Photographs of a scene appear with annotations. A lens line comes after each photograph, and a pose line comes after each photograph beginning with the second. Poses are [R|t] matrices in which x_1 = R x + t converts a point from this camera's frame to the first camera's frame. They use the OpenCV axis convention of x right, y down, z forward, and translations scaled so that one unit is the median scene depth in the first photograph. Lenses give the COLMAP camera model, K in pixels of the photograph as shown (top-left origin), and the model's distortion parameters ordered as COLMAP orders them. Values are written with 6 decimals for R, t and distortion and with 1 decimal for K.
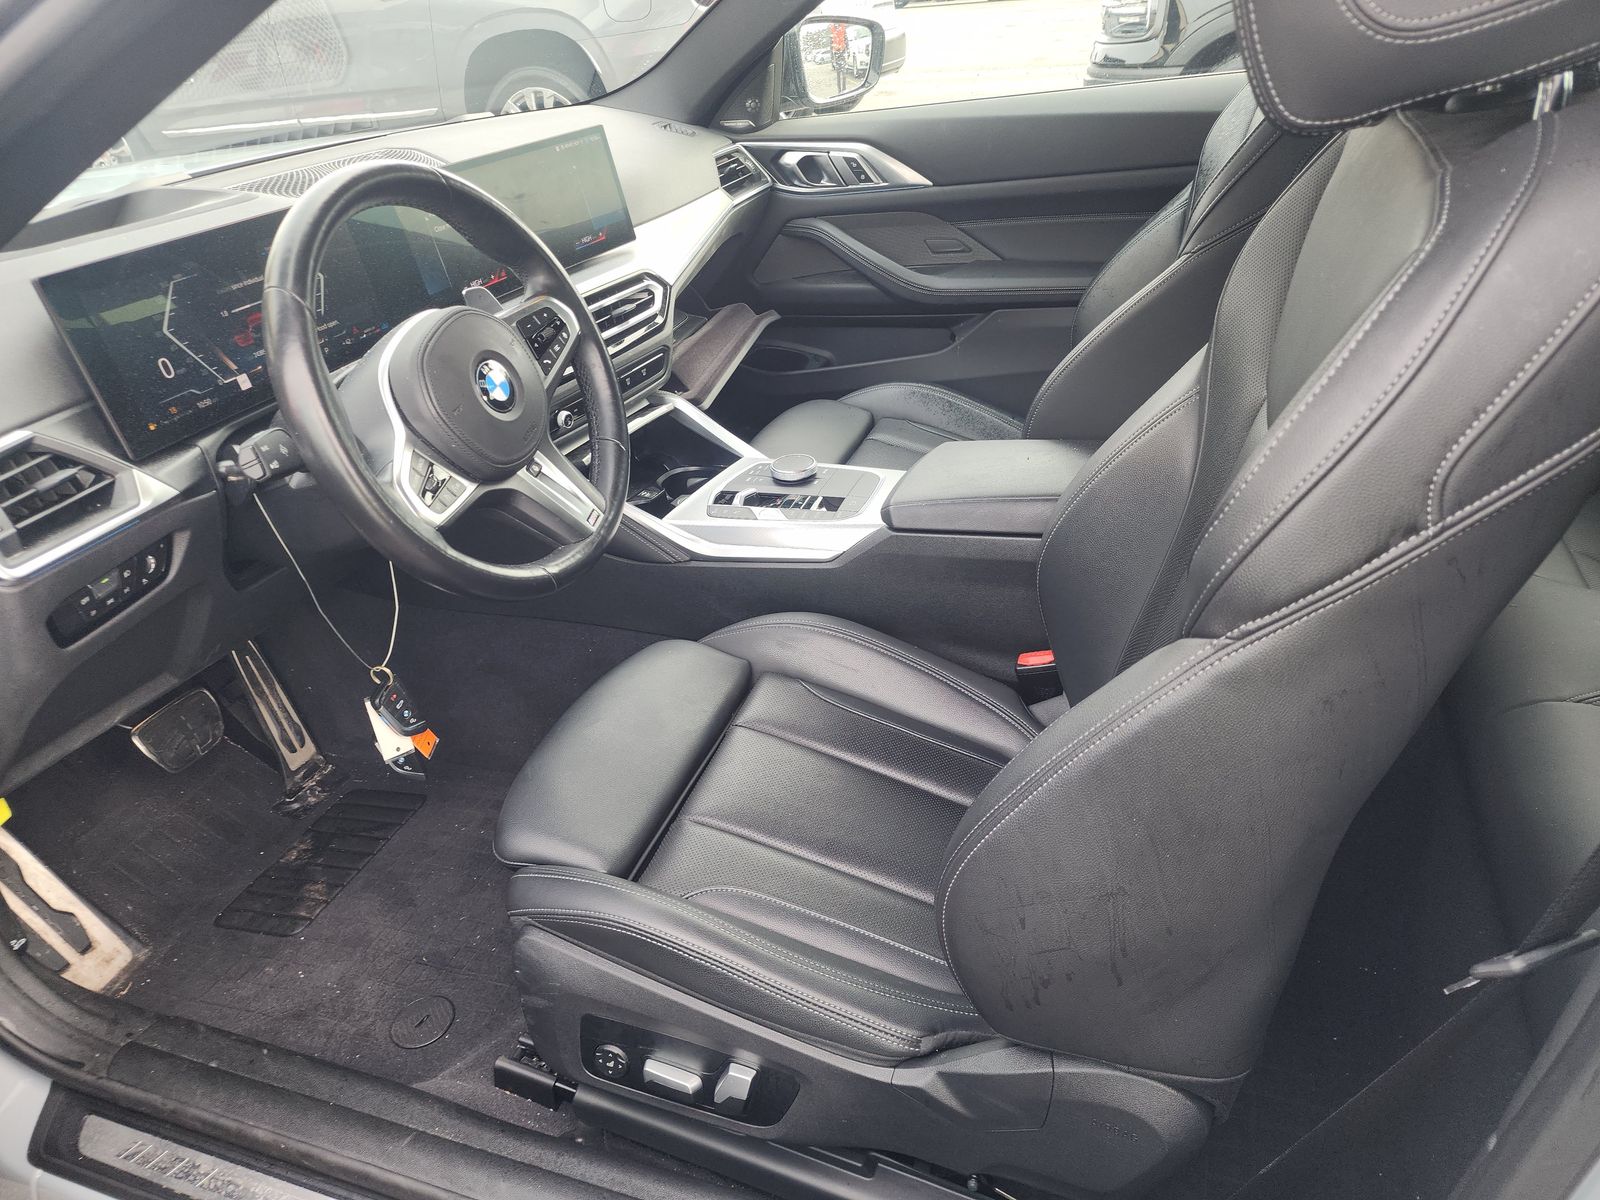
lens RADIAL K [[960.7, 0, 753.8], [0, 960.7, 597.3], [0, 0, 1]] dist [0.028233, 0.000508]
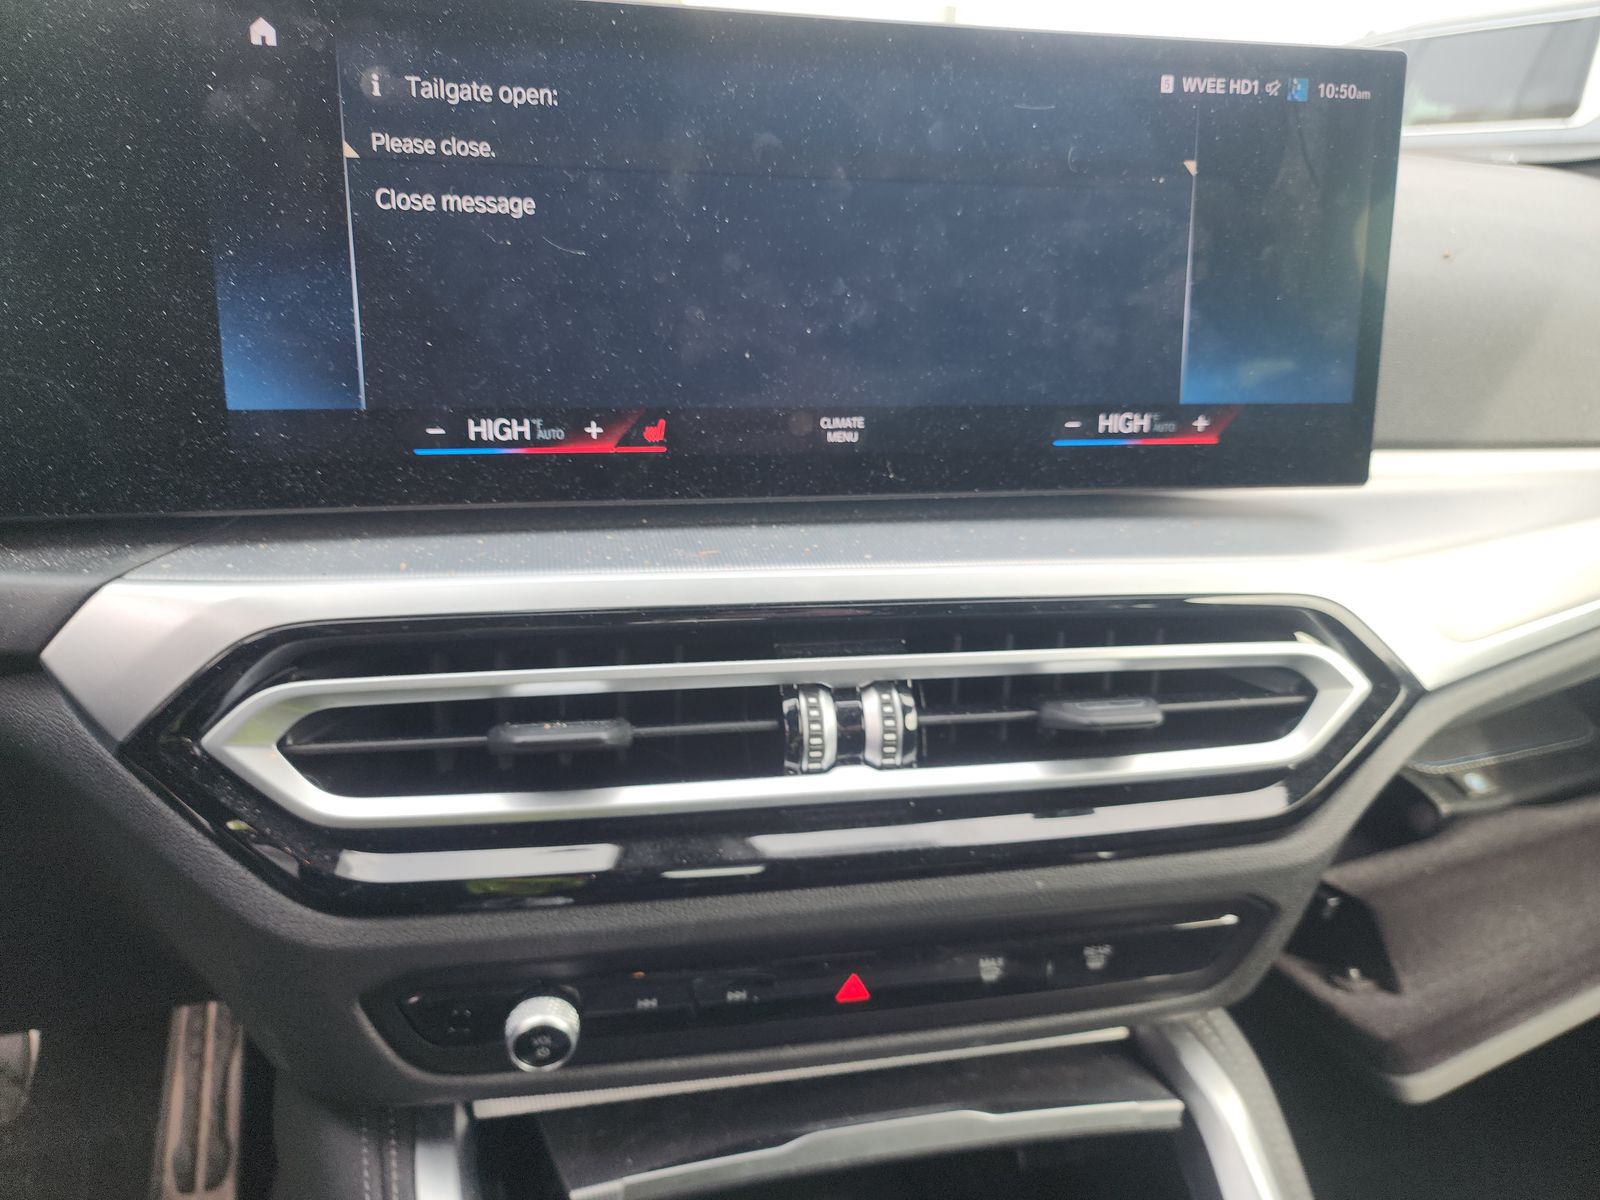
lens RADIAL K [[1083.8, 0, 795.6], [0, 1083.8, 627.4], [0, 0, 1]] dist [0.035413, -0.000861]
pose [[0.656307, 0.384048, -0.649436, -0.022838], [-0.484308, 0.874460, 0.027685, -0.414237], [0.578538, 0.296357, 0.759912, 1.064659]]
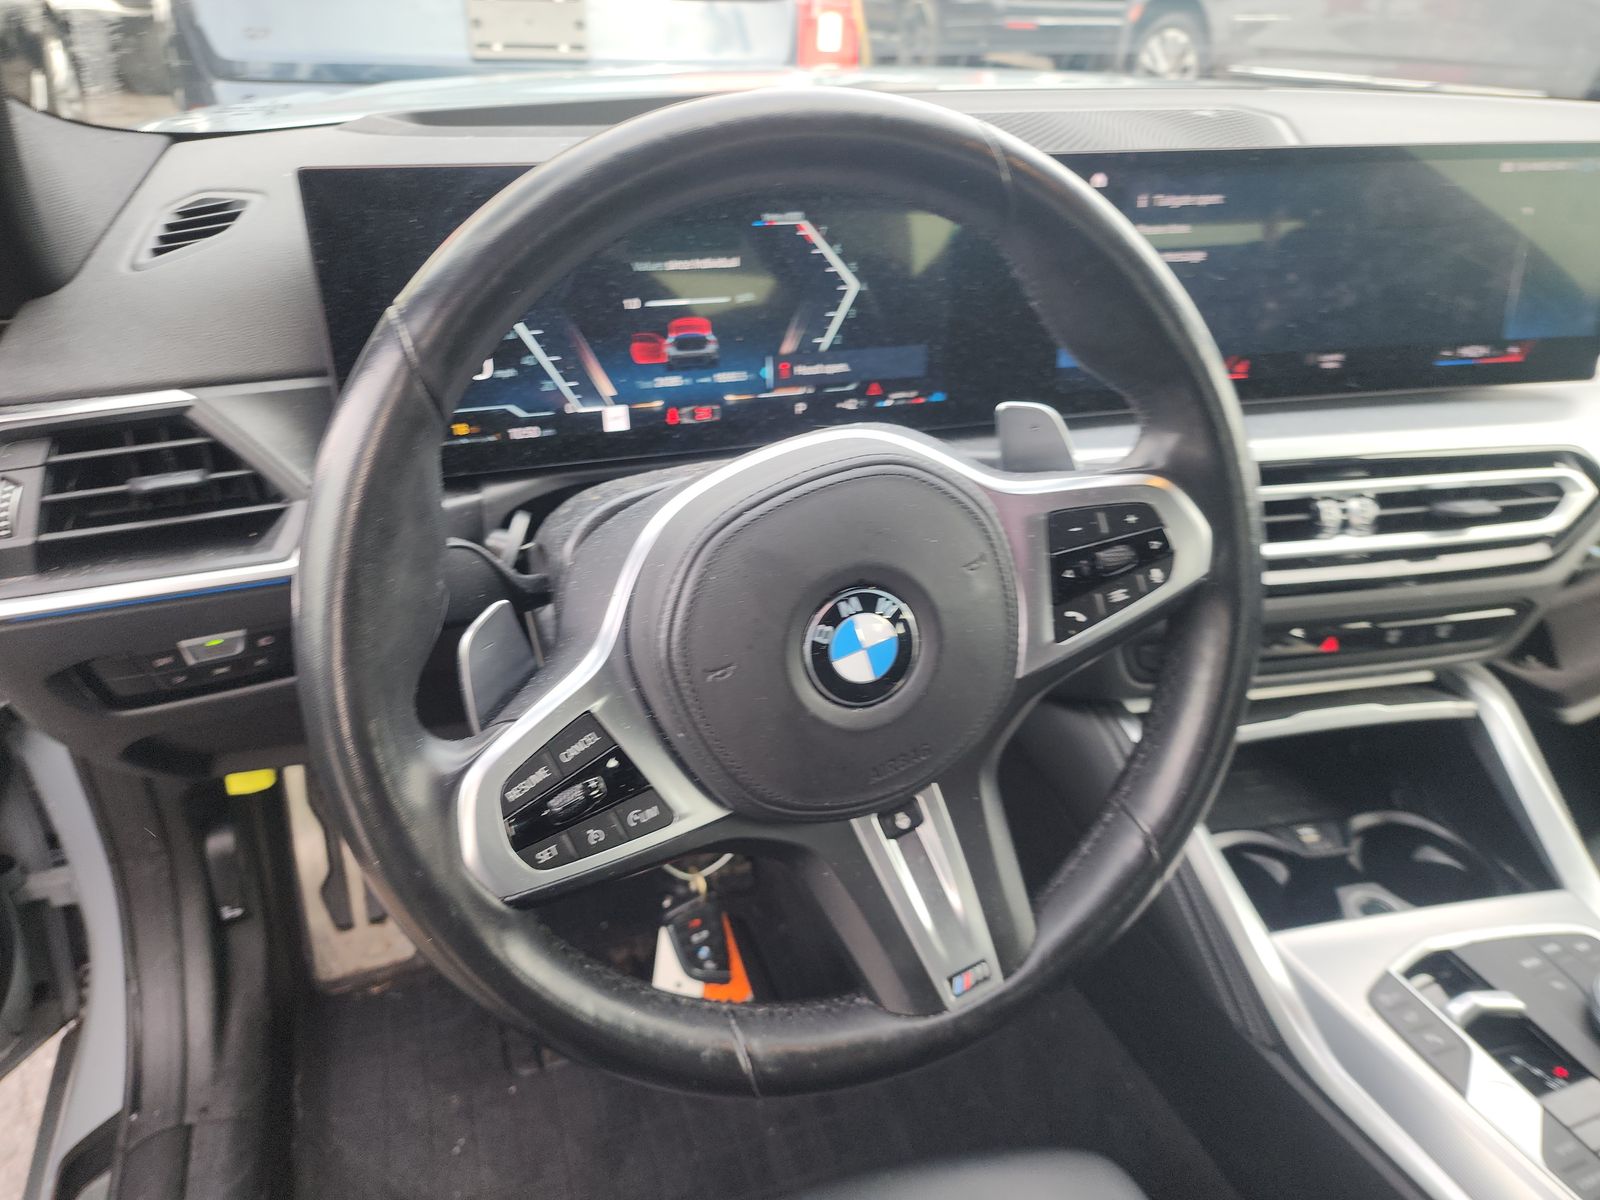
lens RADIAL K [[1083.8, 0, 795.6], [0, 1083.8, 627.4], [0, 0, 1]] dist [0.035413, -0.000861]
pose [[0.657435, 0.476876, -0.583410, -0.007180], [-0.470039, 0.864693, 0.177116, -0.267880], [0.588933, 0.157783, 0.792630, 0.534990]]
